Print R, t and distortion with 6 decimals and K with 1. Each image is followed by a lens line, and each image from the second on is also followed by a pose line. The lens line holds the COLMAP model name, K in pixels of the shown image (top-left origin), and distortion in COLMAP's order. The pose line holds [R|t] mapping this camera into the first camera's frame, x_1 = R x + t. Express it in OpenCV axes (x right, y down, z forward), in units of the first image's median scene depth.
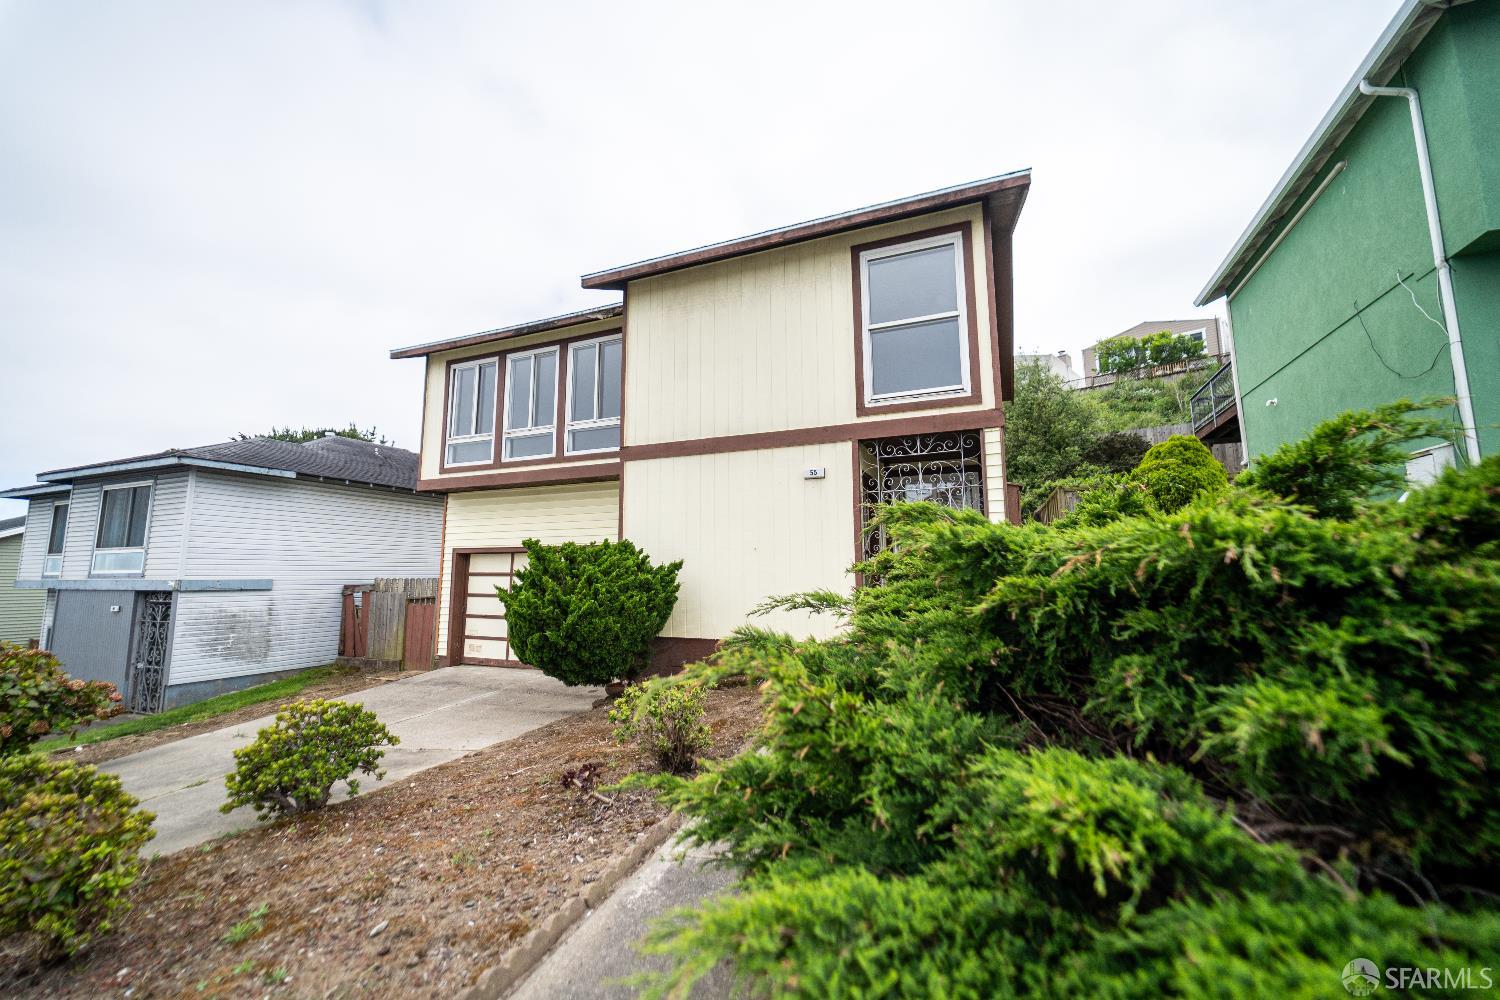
lens RADIAL K [[606.3, 0, 754.4], [0, 606.3, 495.3], [0, 0, 1]] dist [0.002771, -0.002642]
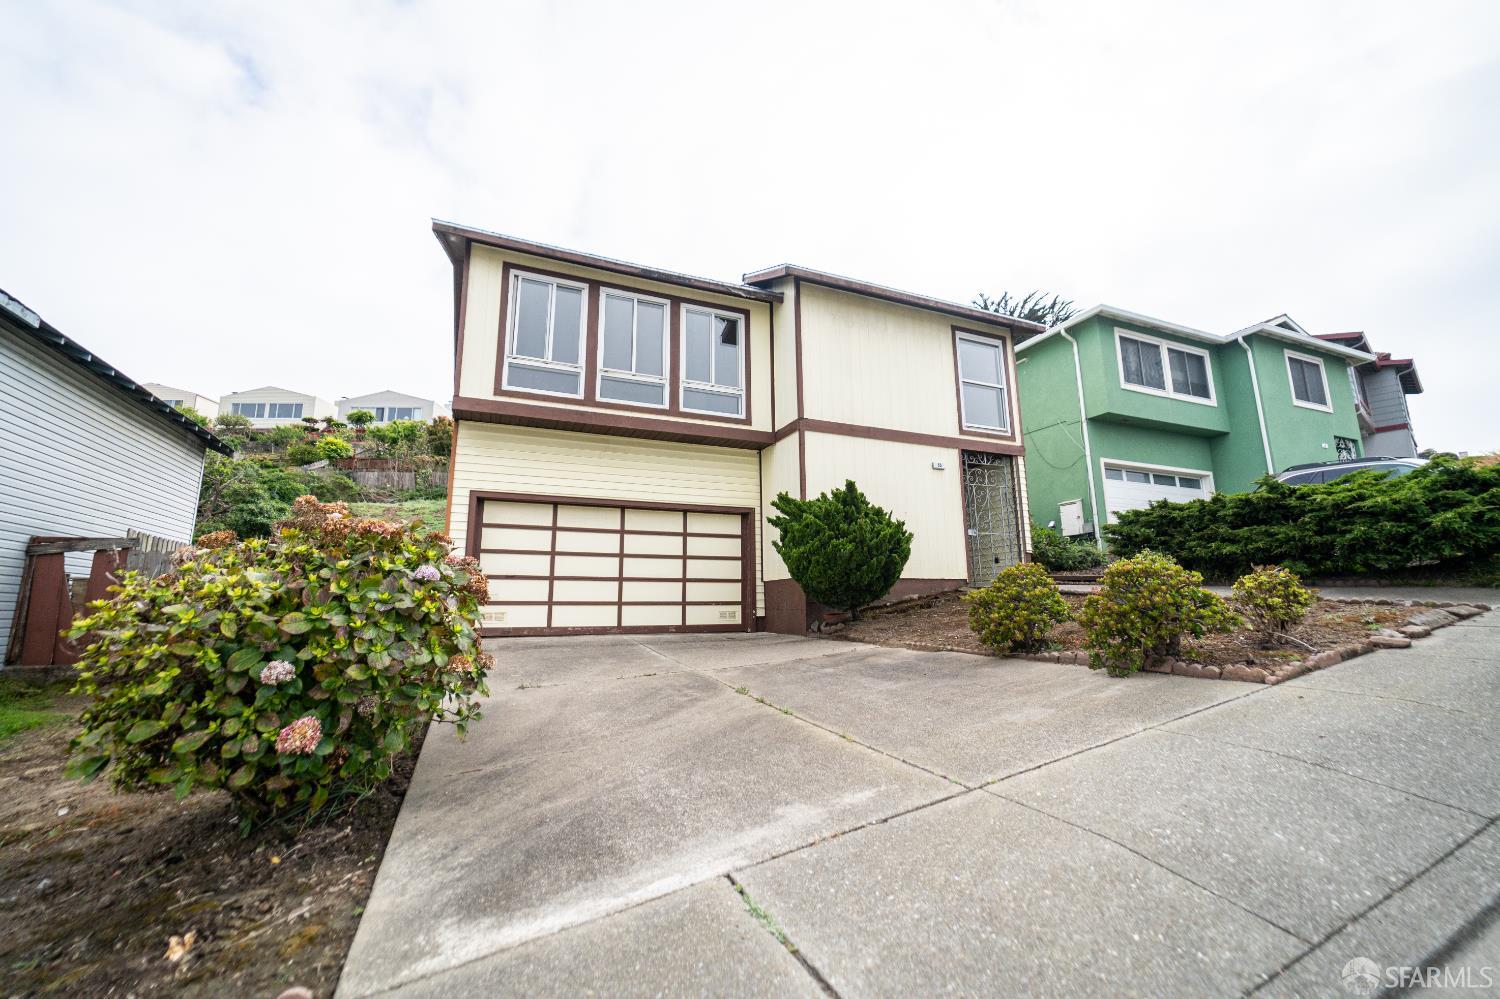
lens RADIAL K [[606.3, 0, 754.0], [0, 606.3, 497.0], [0, 0, 1]] dist [0.002771, -0.002642]
pose [[0.691001, 0.128047, 0.711422, -1.093669], [-0.086401, 0.991760, -0.094583, 0.190383], [-0.717671, 0.003889, 0.696371, 0.254084]]
